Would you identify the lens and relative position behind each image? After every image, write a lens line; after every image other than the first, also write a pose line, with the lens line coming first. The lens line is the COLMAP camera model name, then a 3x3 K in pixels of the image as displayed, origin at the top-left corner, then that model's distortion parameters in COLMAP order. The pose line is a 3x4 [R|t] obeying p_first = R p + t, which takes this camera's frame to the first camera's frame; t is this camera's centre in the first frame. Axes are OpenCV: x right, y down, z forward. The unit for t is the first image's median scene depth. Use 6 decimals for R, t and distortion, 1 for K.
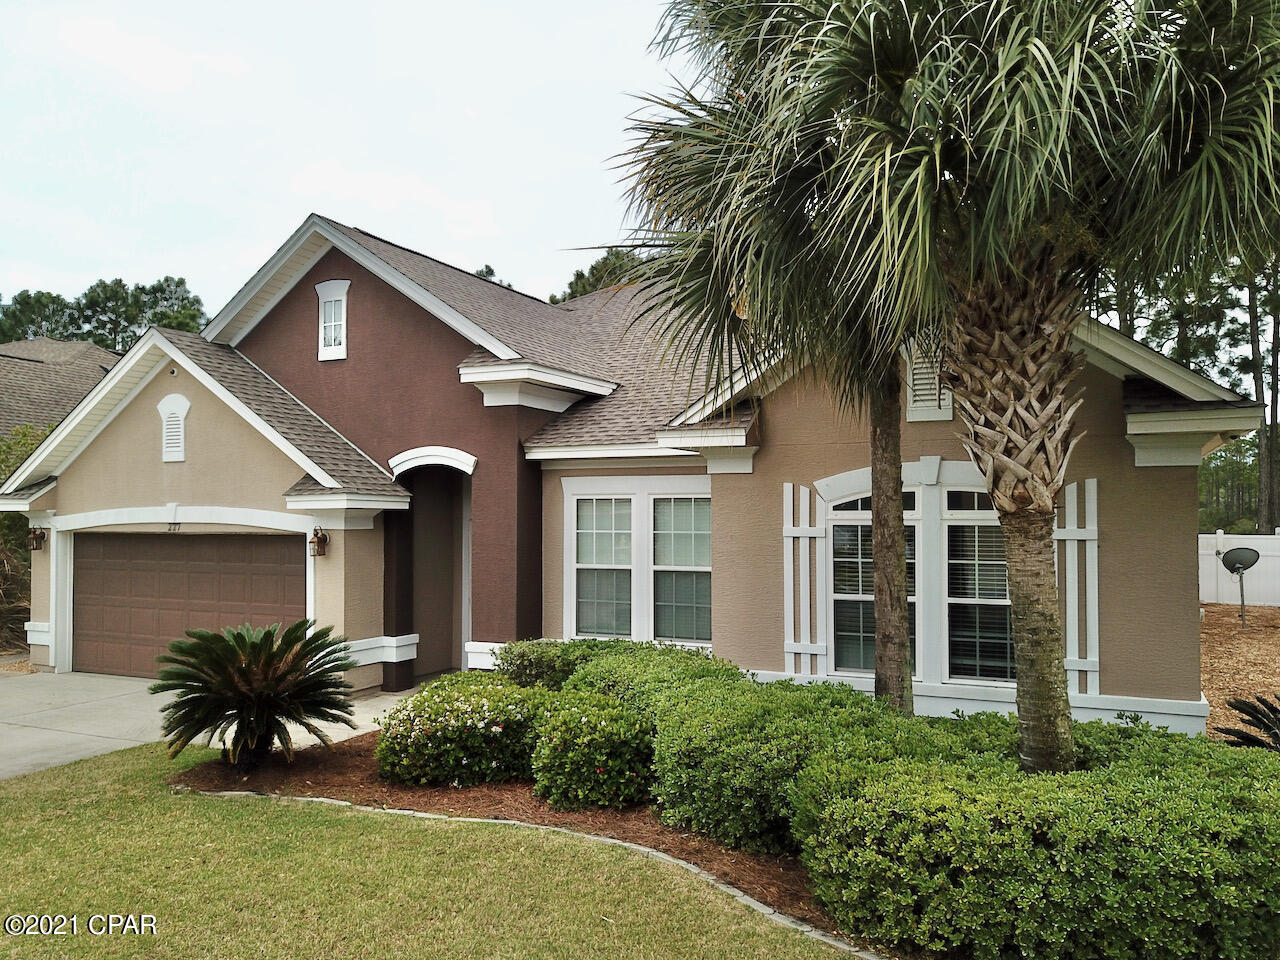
lens RADIAL K [[975.6, 0, 633.7], [0, 975.6, 487.0], [0, 0, 1]] dist [0.005843, -0.002841]
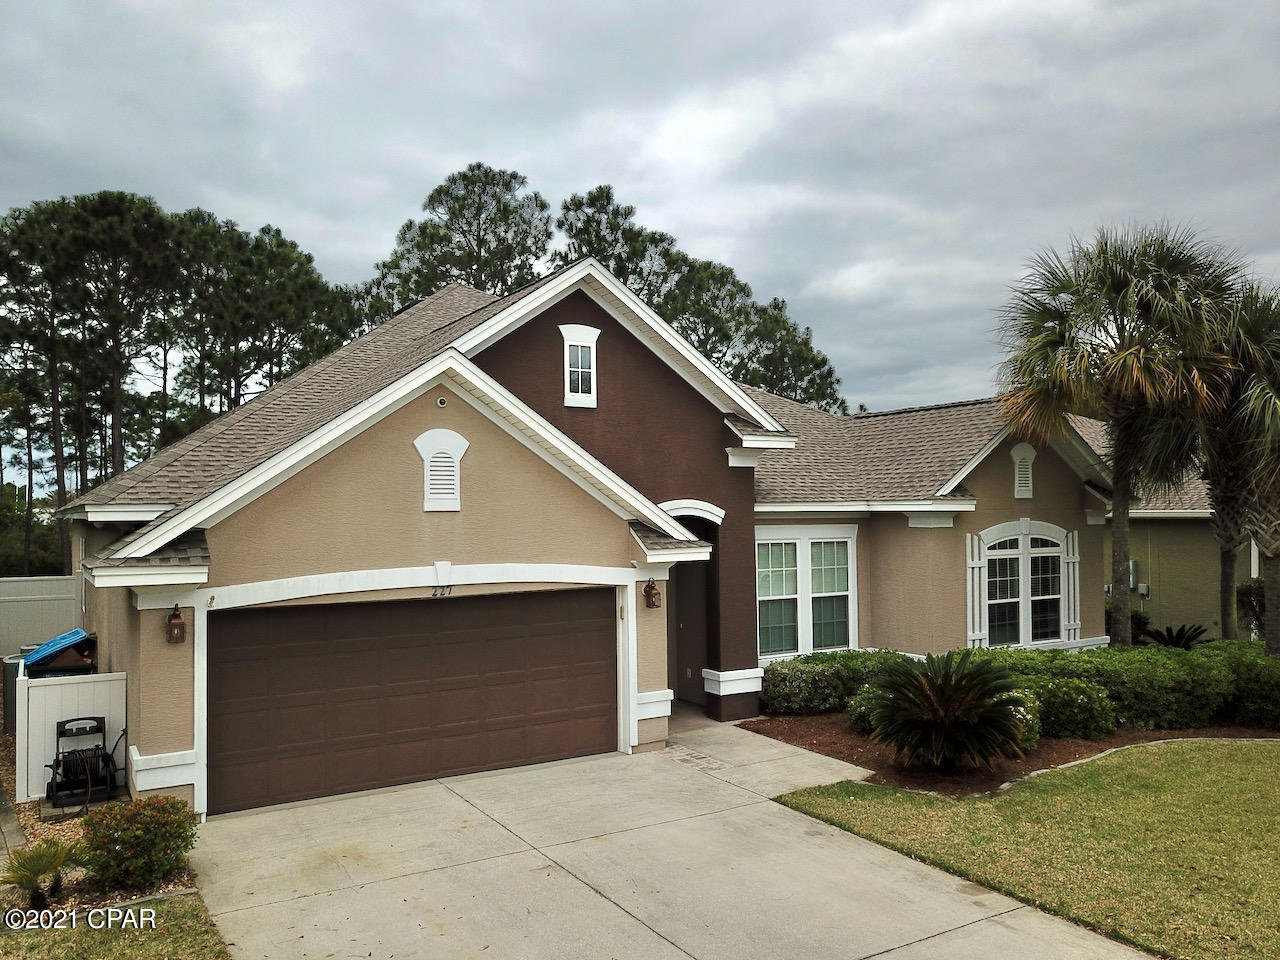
lens RADIAL K [[975.6, 0, 633.7], [0, 975.6, 487.0], [0, 0, 1]] dist [0.005843, -0.002841]
pose [[0.554989, 0.016725, 0.831689, -1.261684], [-0.015537, 0.999832, -0.009739, -0.048353], [-0.831713, -0.007517, 0.555156, 0.486376]]
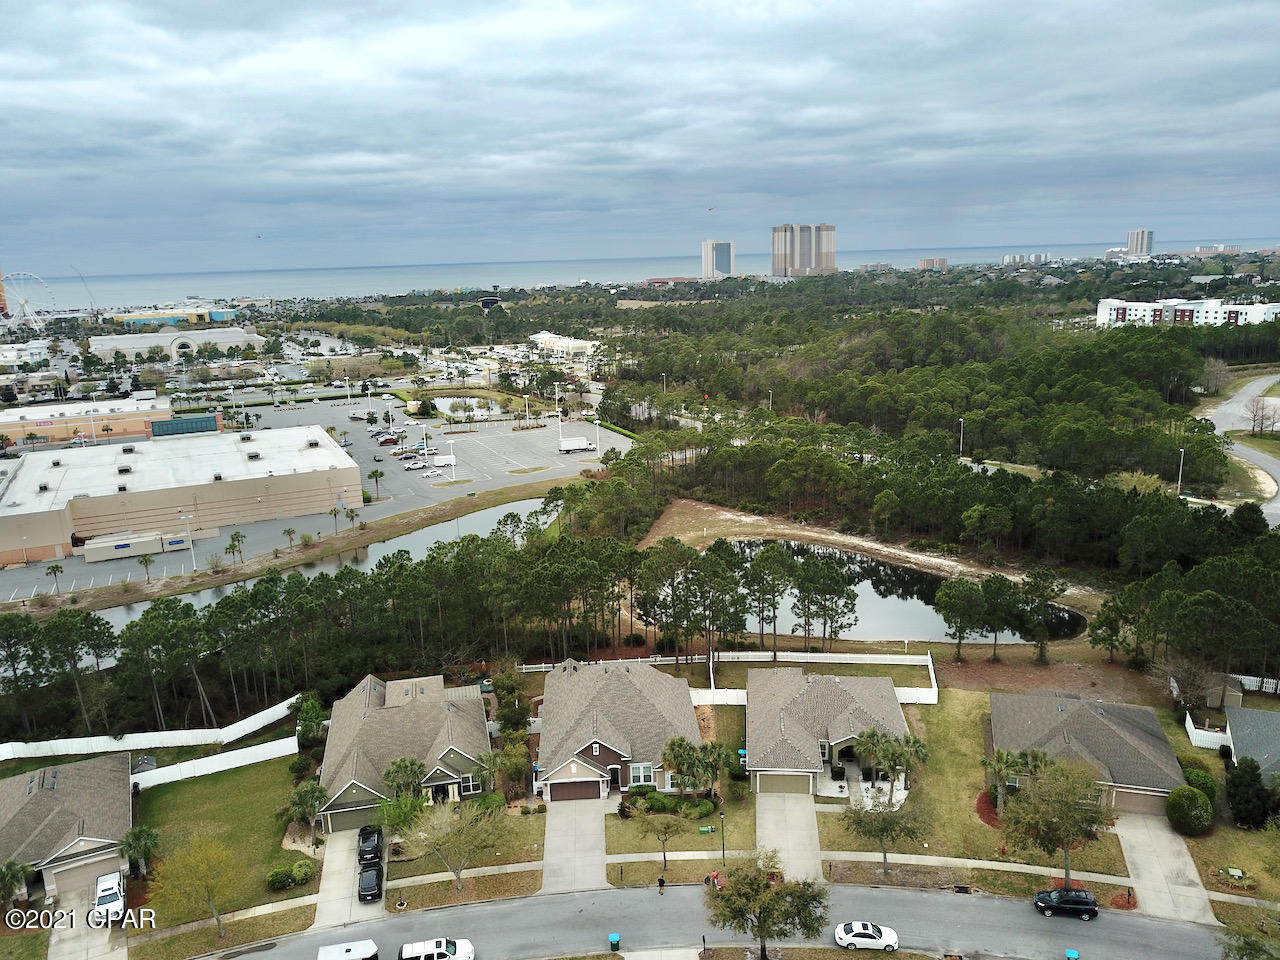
lens RADIAL K [[975.6, 0, 633.7], [0, 975.6, 487.0], [0, 0, 1]] dist [0.005843, -0.002841]
pose [[0.881077, -0.135282, 0.453212, -3.497294], [0.018716, 0.967444, 0.252392, -4.394912], [-0.472602, -0.213894, 0.854925, -5.521376]]
